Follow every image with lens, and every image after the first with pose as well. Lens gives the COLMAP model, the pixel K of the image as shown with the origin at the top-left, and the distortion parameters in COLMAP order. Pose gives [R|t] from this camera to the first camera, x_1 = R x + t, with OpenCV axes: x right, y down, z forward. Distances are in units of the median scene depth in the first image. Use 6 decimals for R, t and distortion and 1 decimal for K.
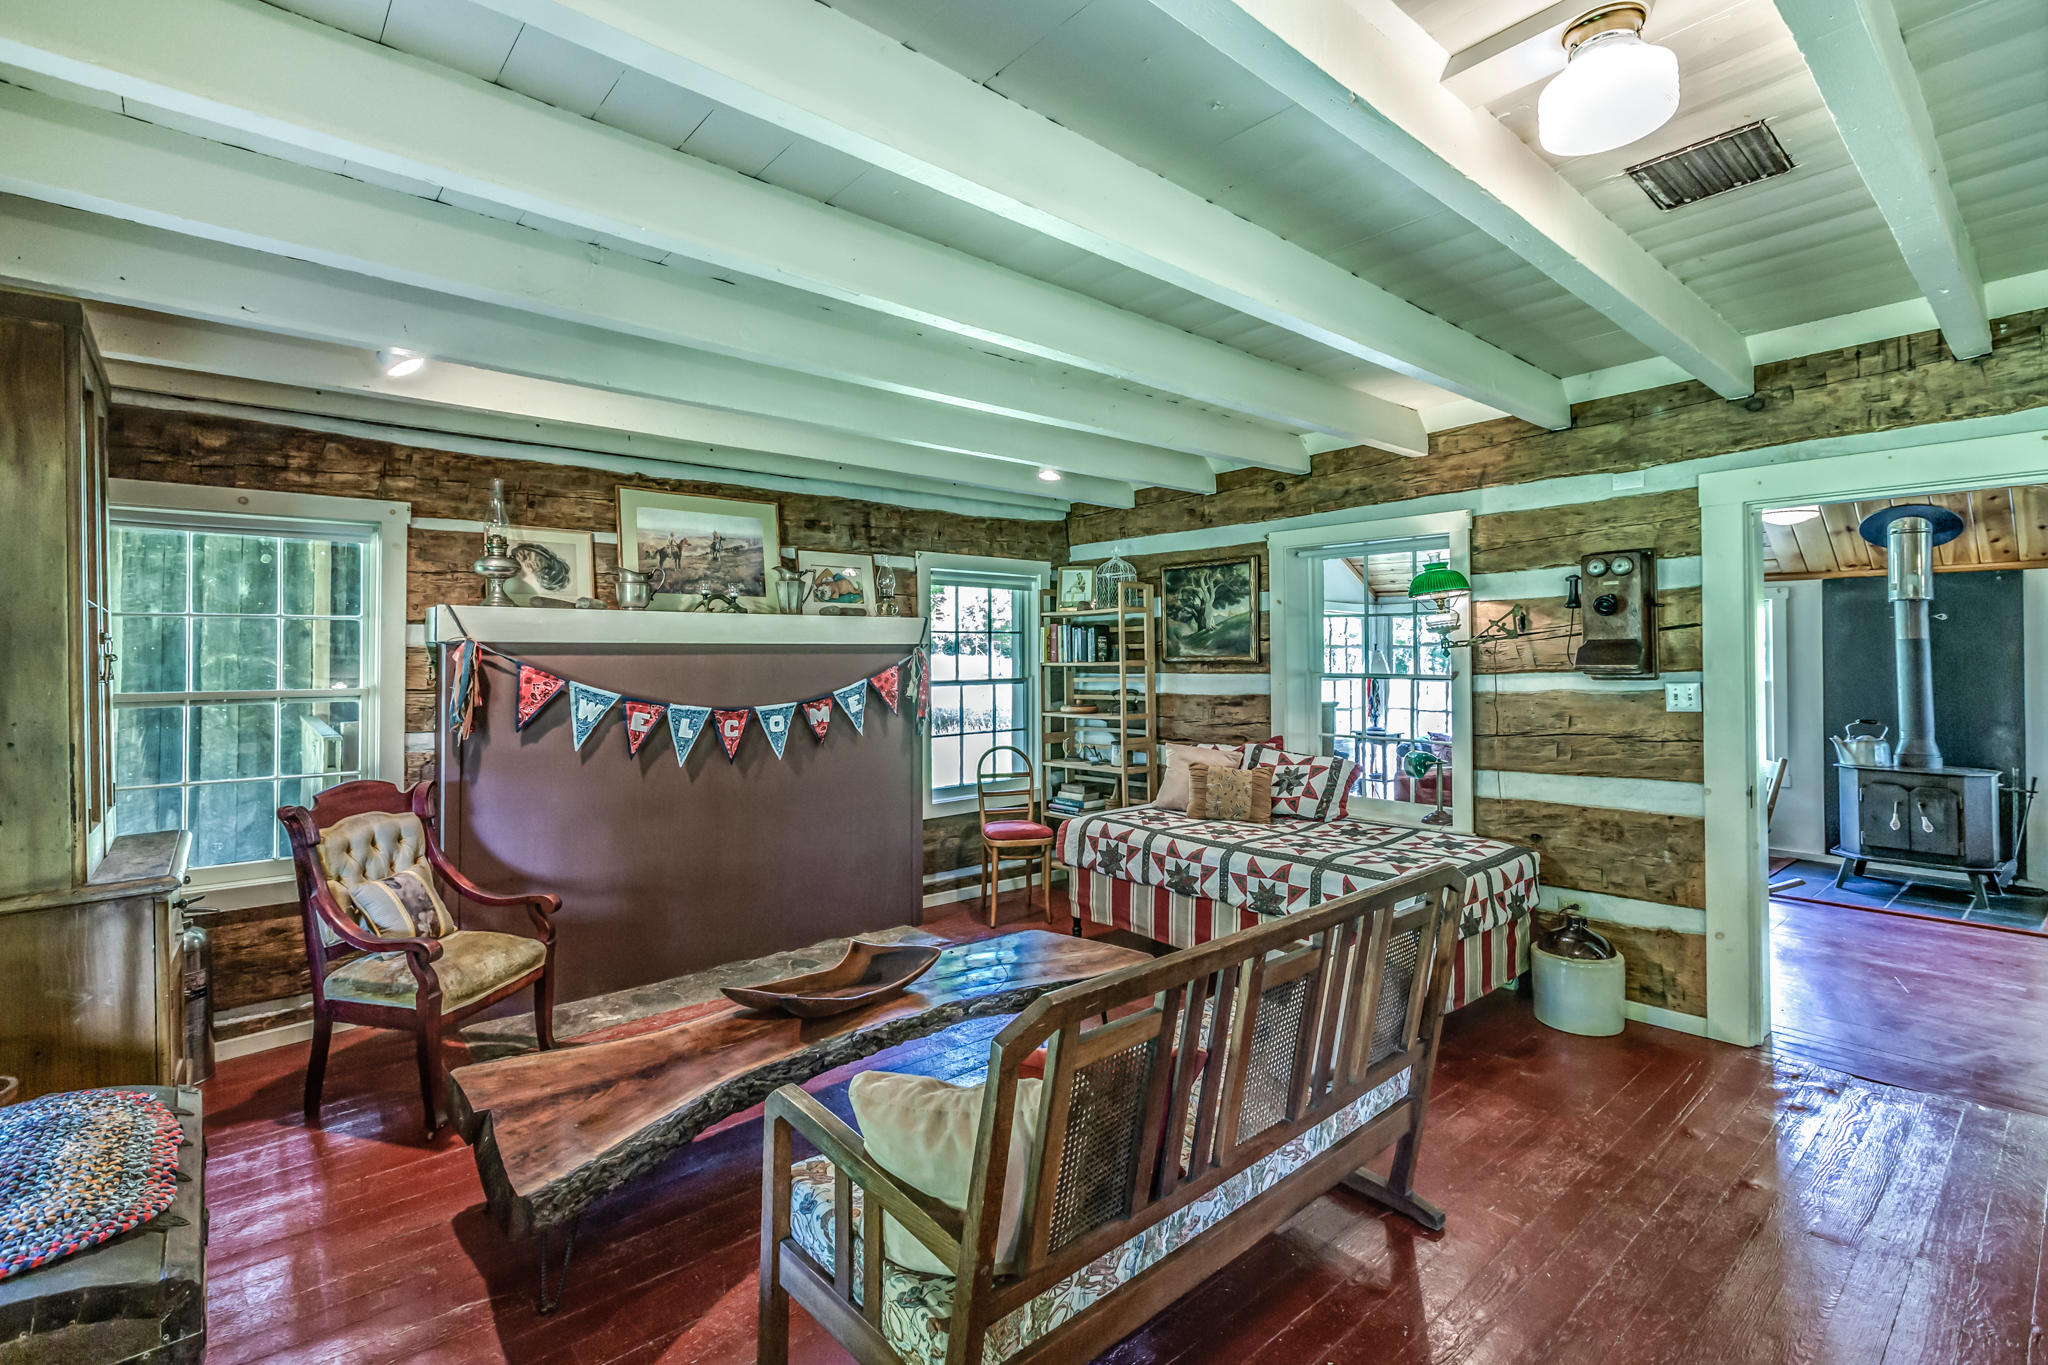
lens RADIAL K [[939.2, 0, 1030.4], [0, 939.2, 643.1], [0, 0, 1]] dist [0.001214, 0.000945]
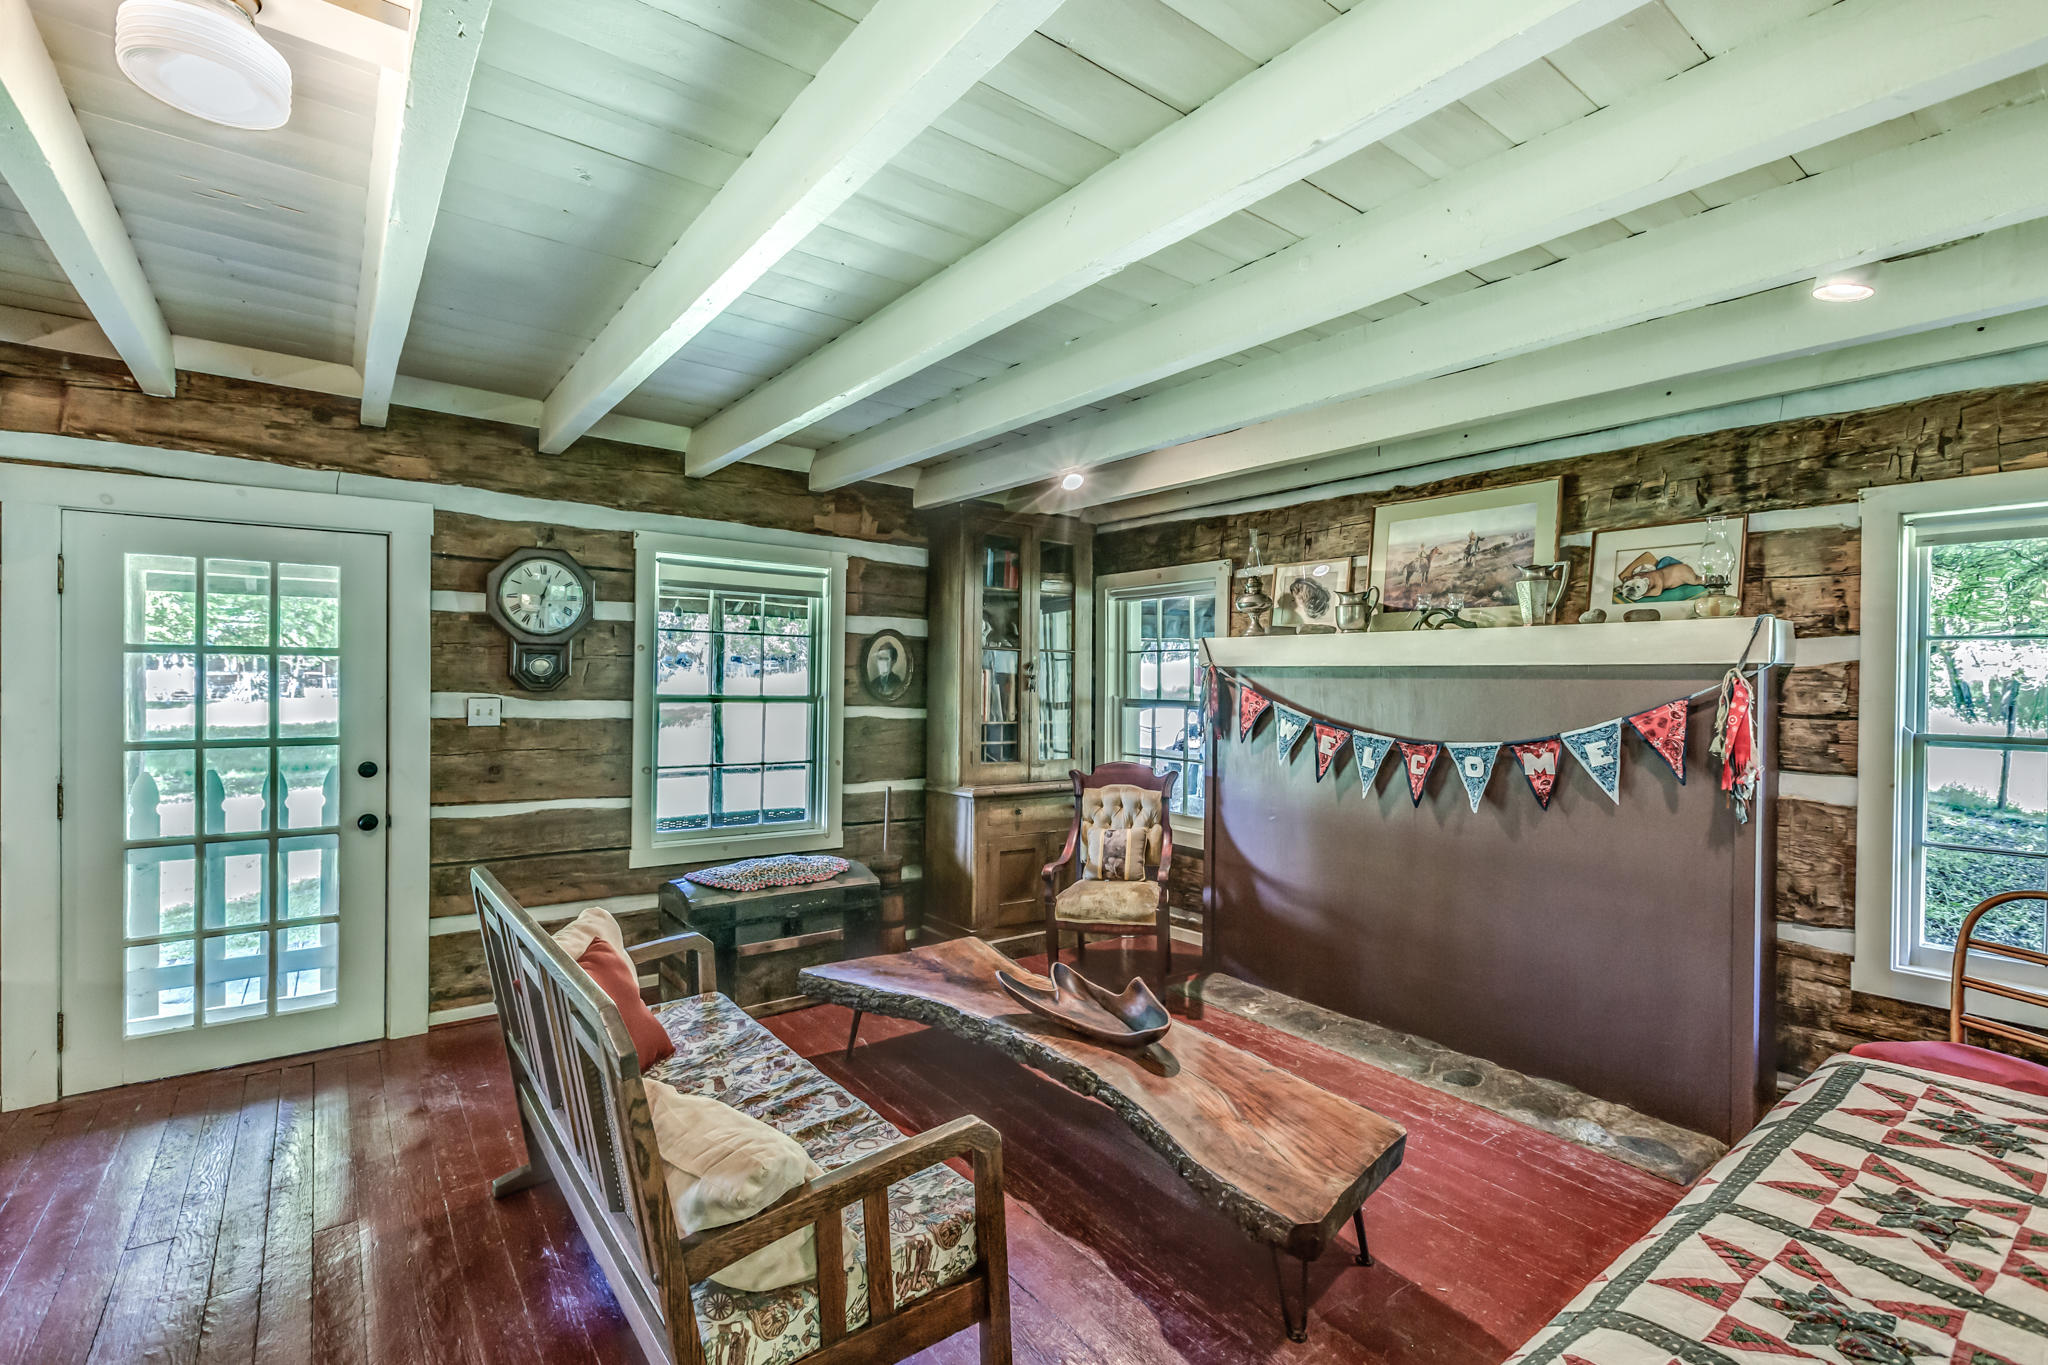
lens RADIAL K [[939.2, 0, 1033.1], [0, 939.2, 683.1], [0, 0, 1]] dist [0.001214, 0.000945]
pose [[-0.070148, 0.010559, -0.997481, 0.536476], [0.004311, 0.999938, 0.010282, 0.005748], [0.997527, -0.003579, -0.070190, 0.679592]]
